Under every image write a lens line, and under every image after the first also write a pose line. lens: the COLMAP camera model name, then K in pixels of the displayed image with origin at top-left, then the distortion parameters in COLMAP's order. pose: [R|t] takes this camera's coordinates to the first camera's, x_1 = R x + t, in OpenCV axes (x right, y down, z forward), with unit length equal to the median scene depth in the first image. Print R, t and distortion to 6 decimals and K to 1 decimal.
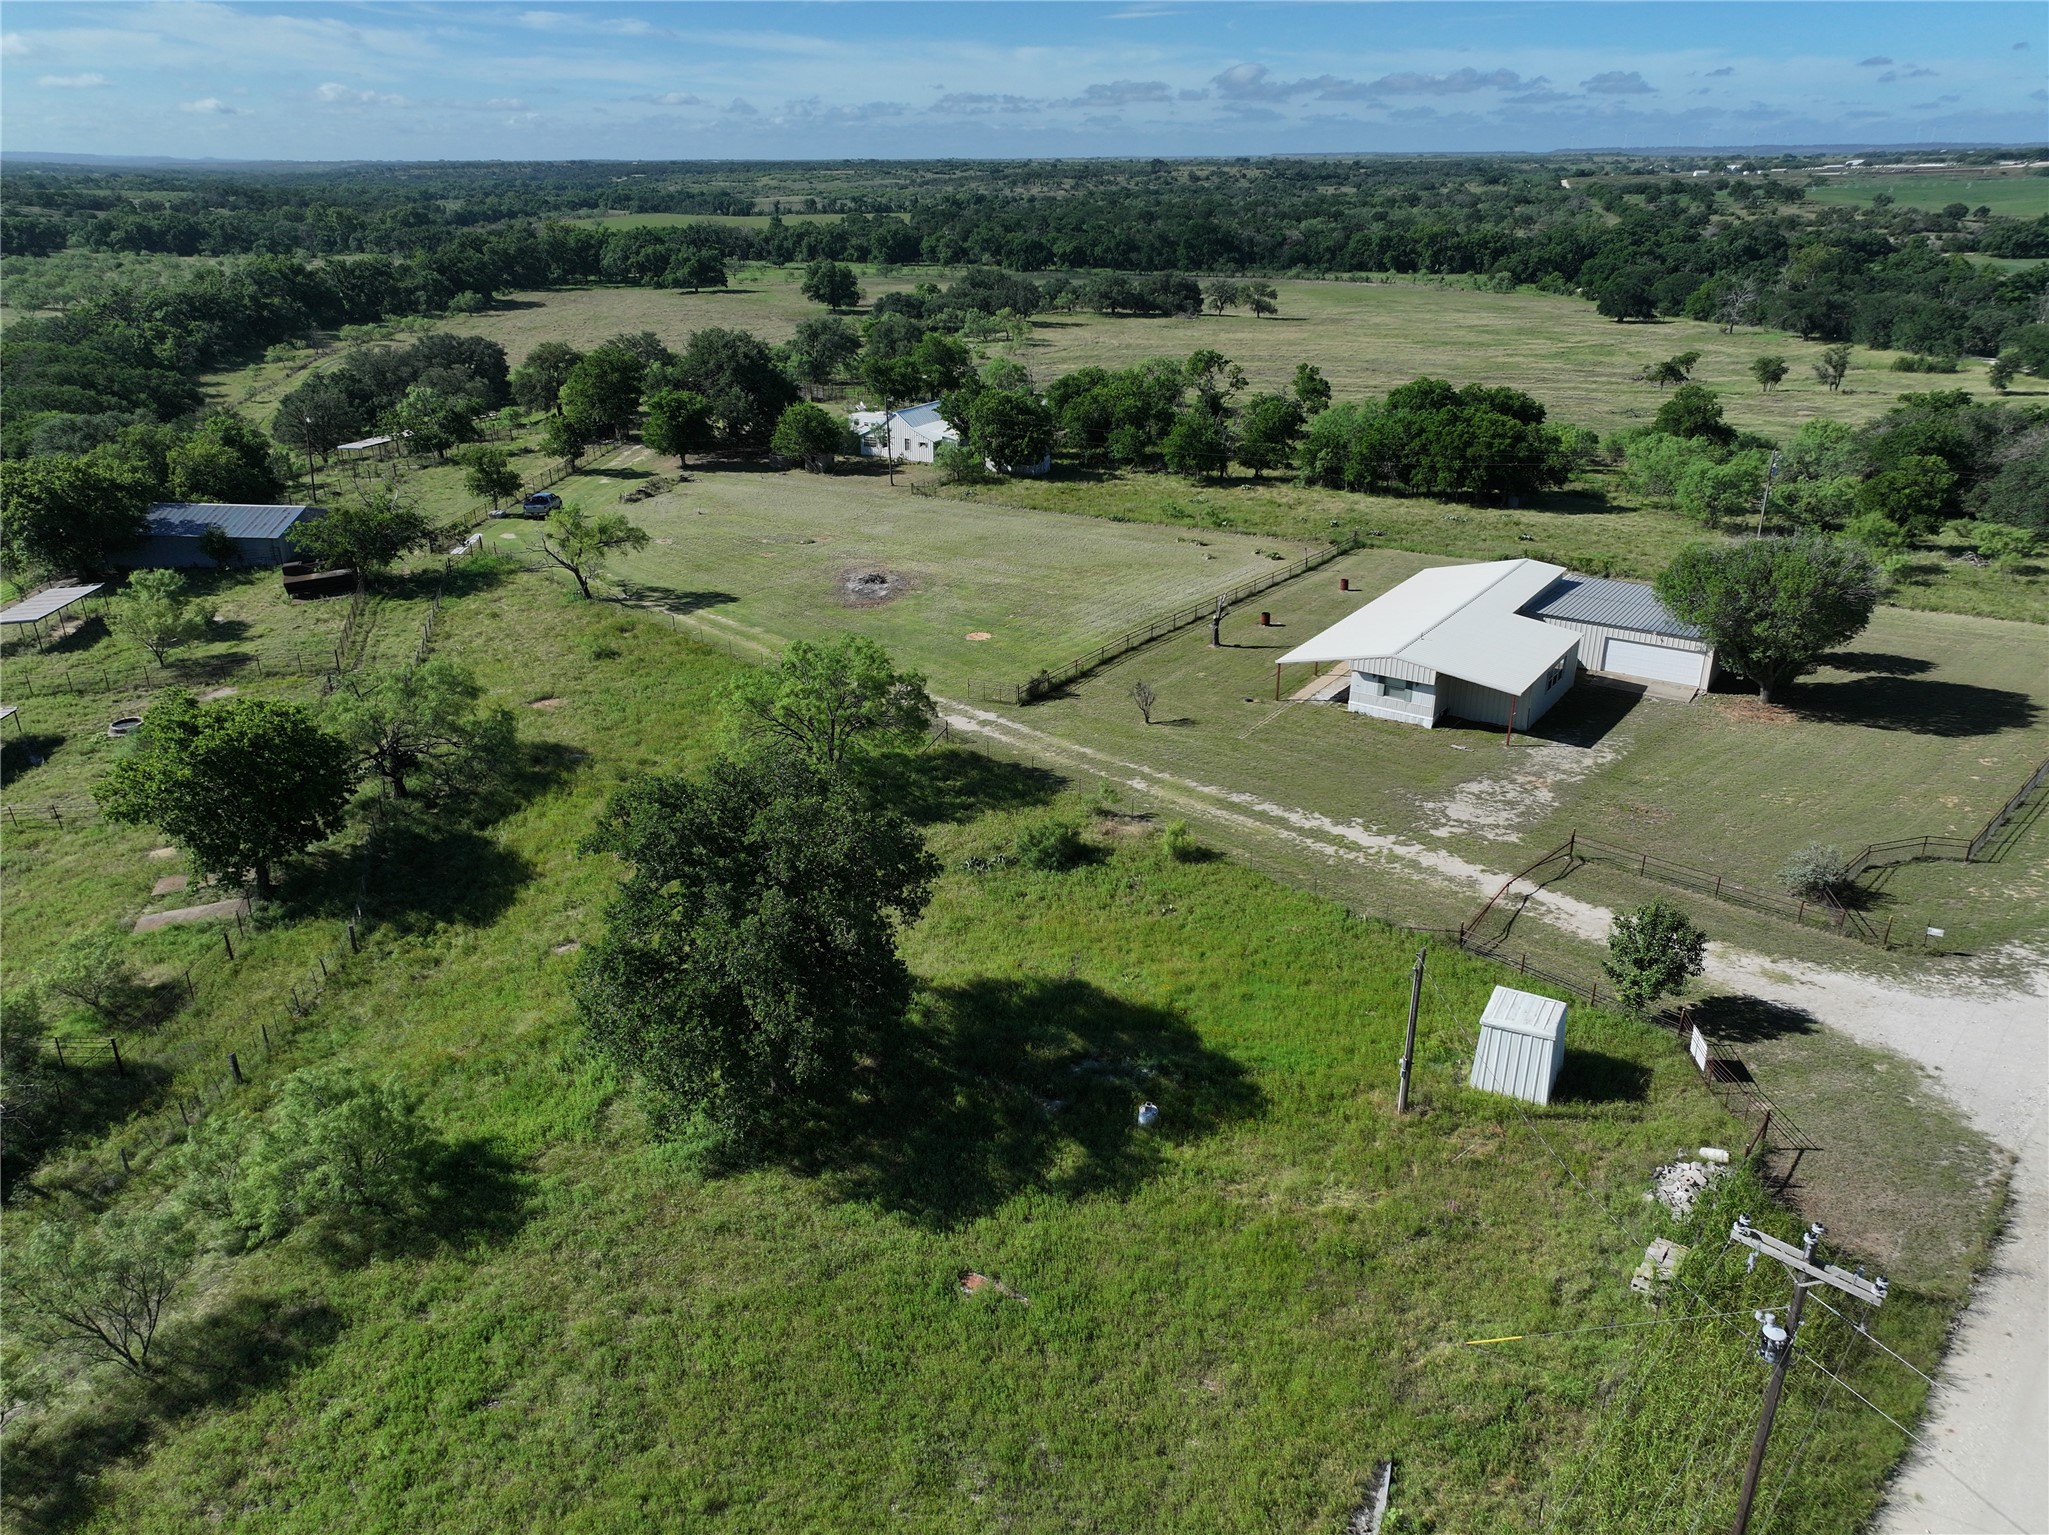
lens RADIAL K [[1430.1, 0, 1016.9], [0, 1430.1, 758.7], [0, 0, 1]] dist [-0.005366, 0.023606]
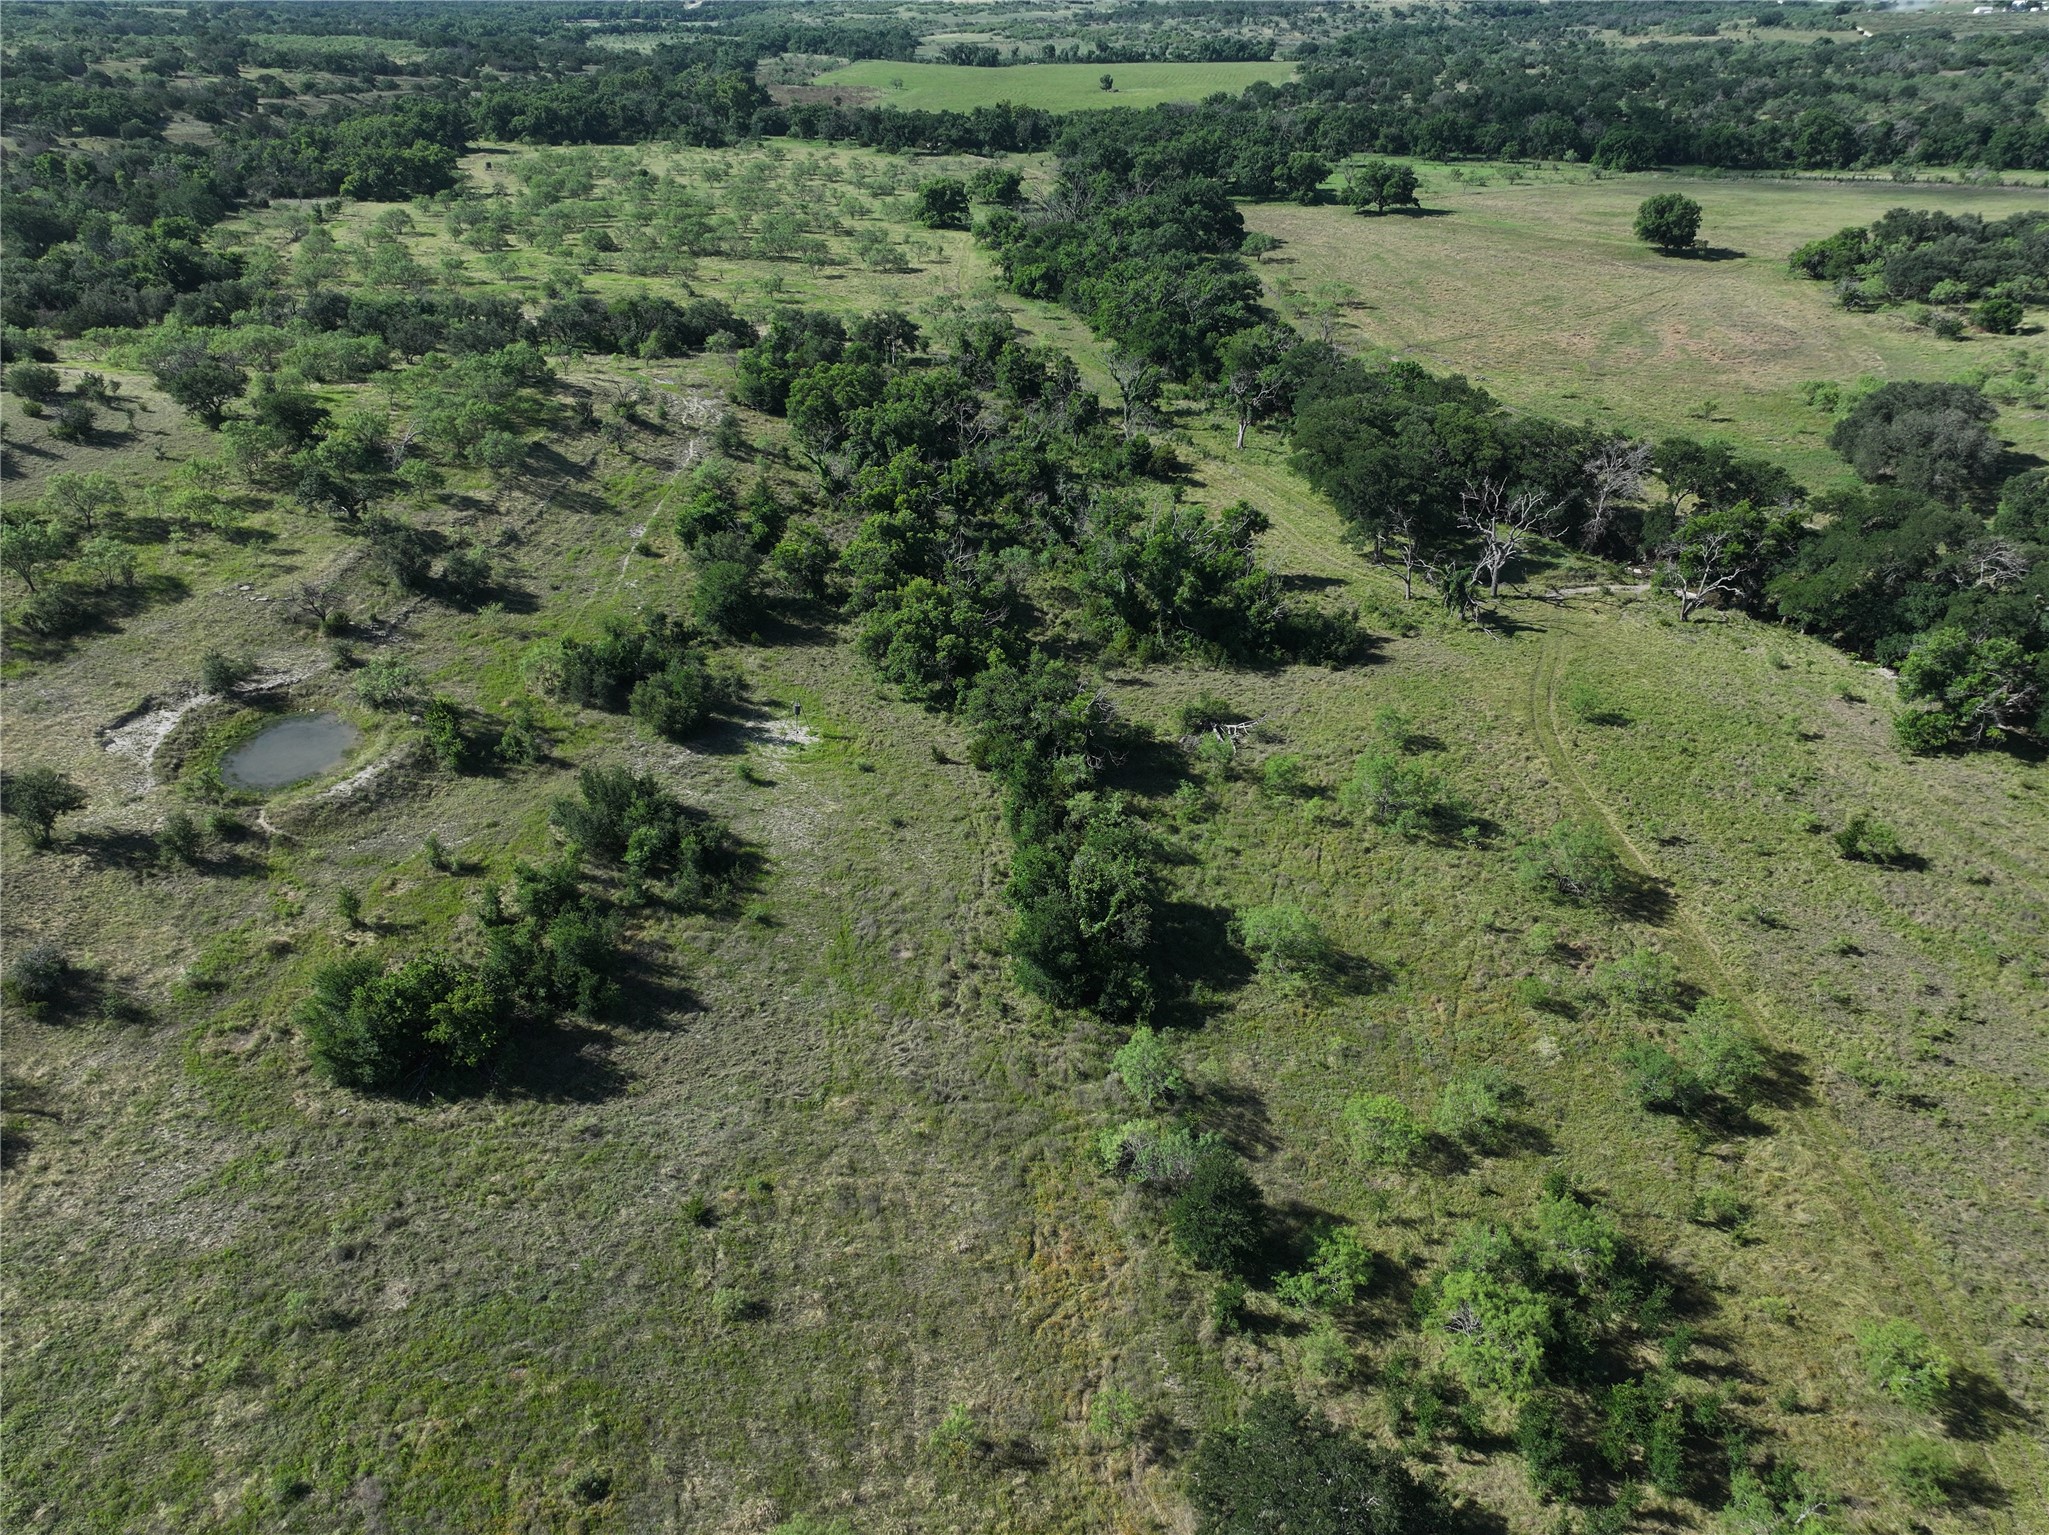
lens RADIAL K [[1441.6, 0, 1032.6], [0, 1441.6, 764.8], [0, 0, 1]] dist [-0.014978, 0.035785]
pose [[0.999243, -0.015925, 0.035482, -0.957236], [0.011936, 0.993867, 0.109937, -0.186520], [-0.037015, -0.109431, 0.993305, 0.208332]]
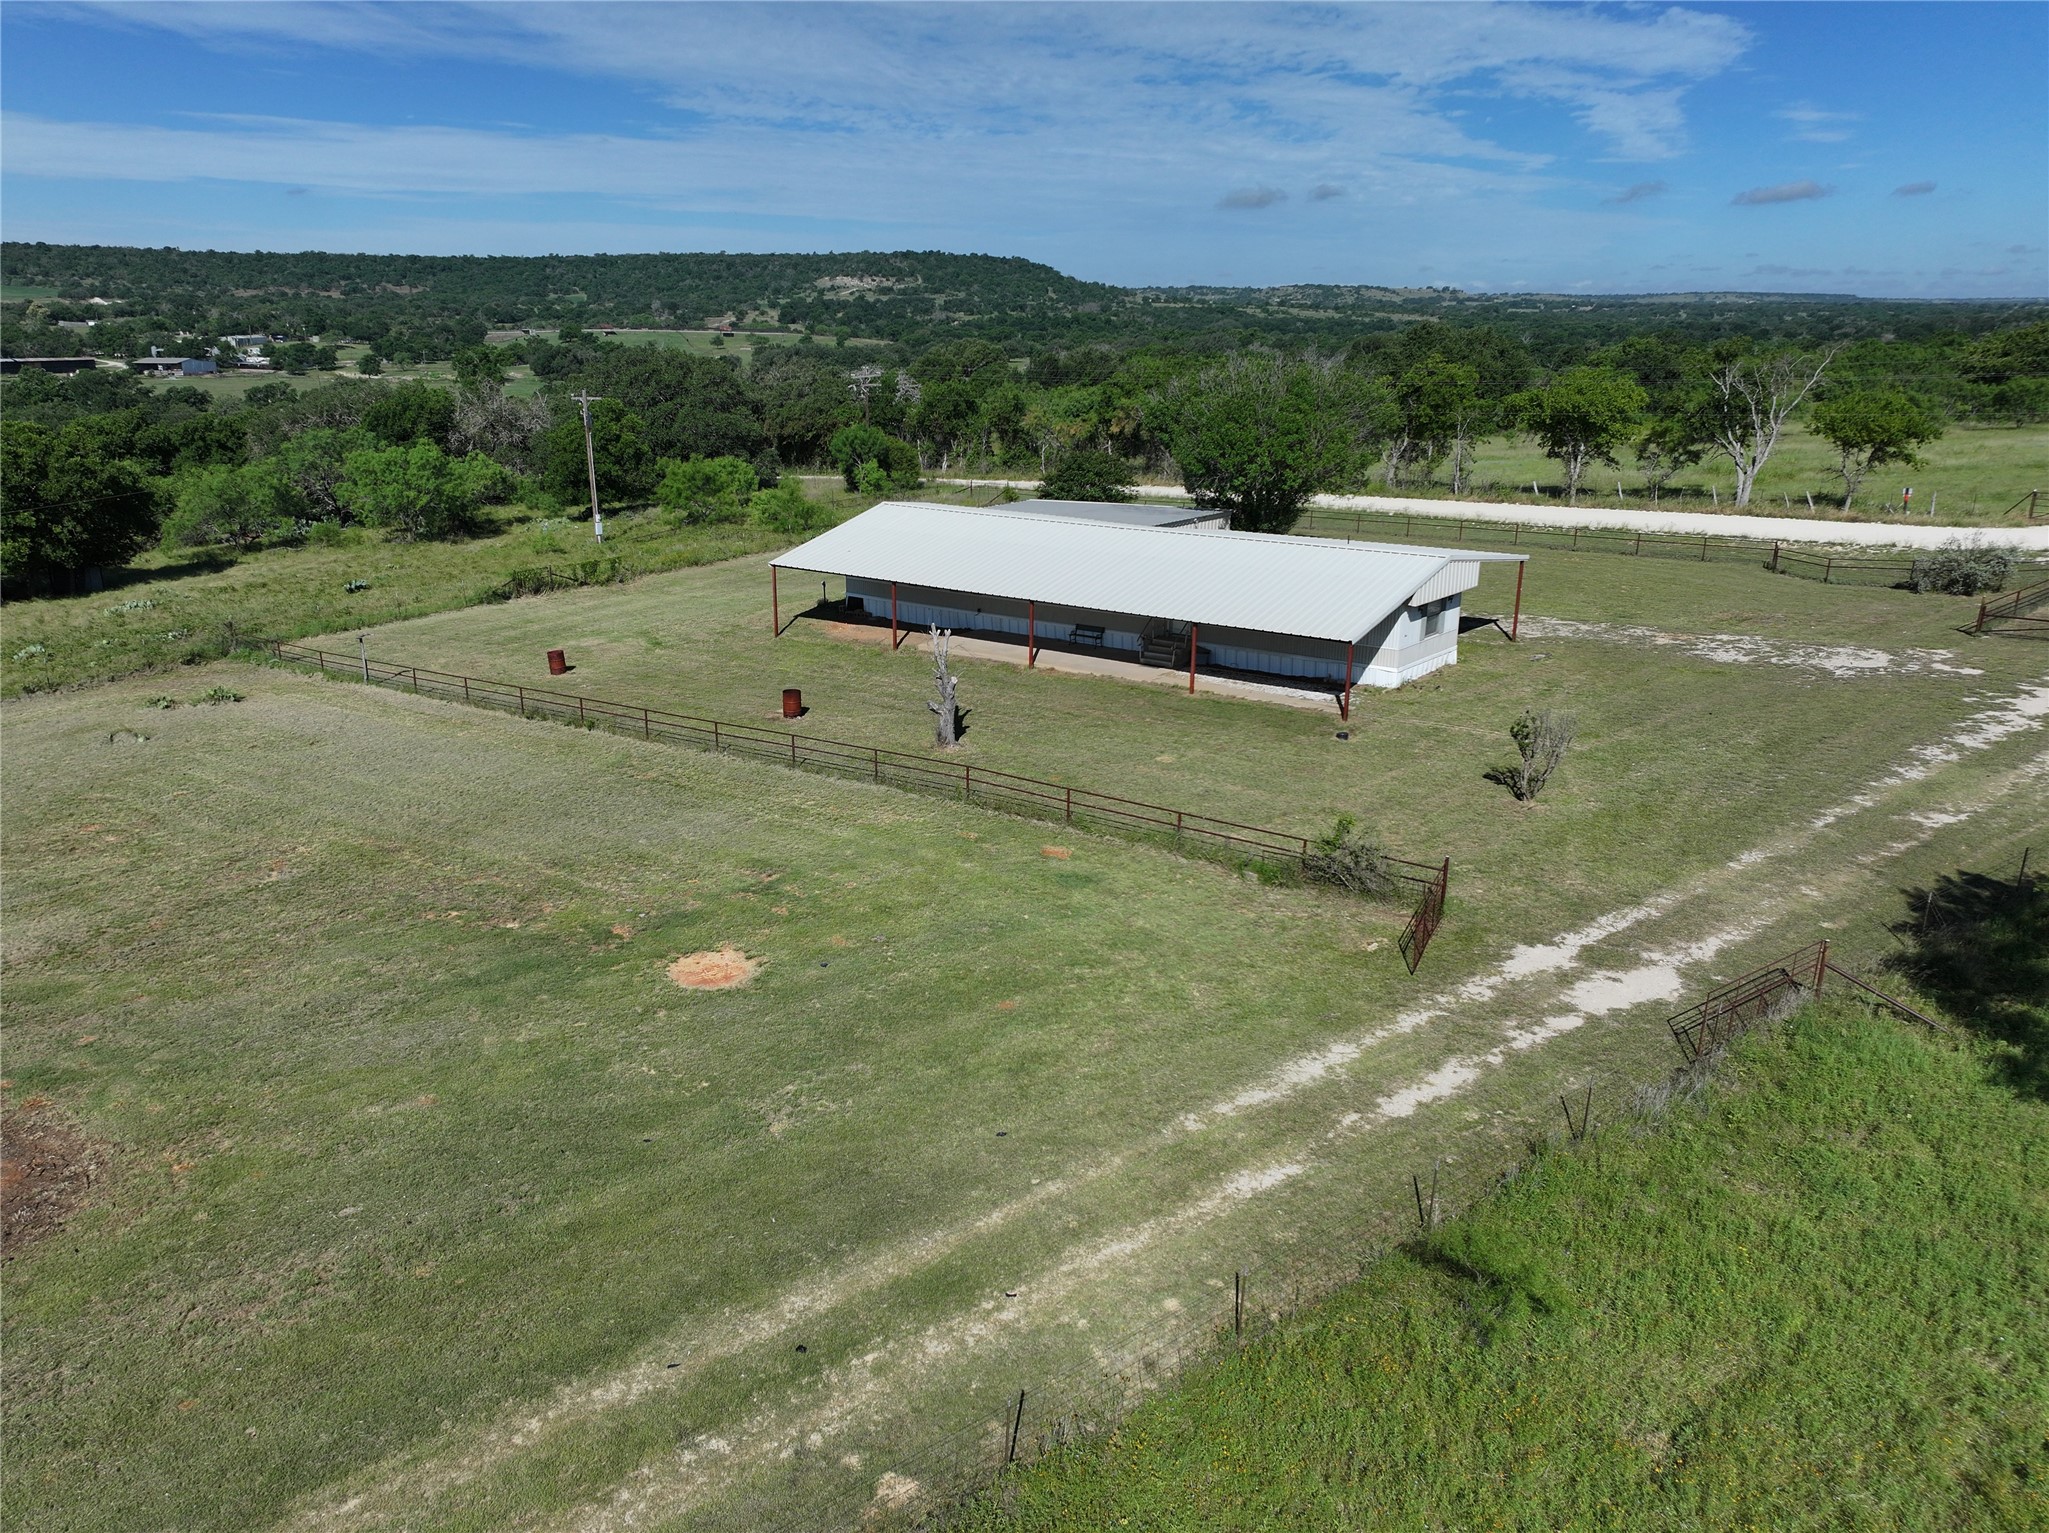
lens RADIAL K [[1548.2, 0, 958.0], [0, 1548.2, 815.2], [0, 0, 1]] dist [0.000135, 0.016260]
pose [[0.074480, -0.301208, 0.950645, -0.117970], [0.385458, 0.887895, 0.251127, -0.065547], [-0.919715, 0.347730, 0.182233, 0.335357]]
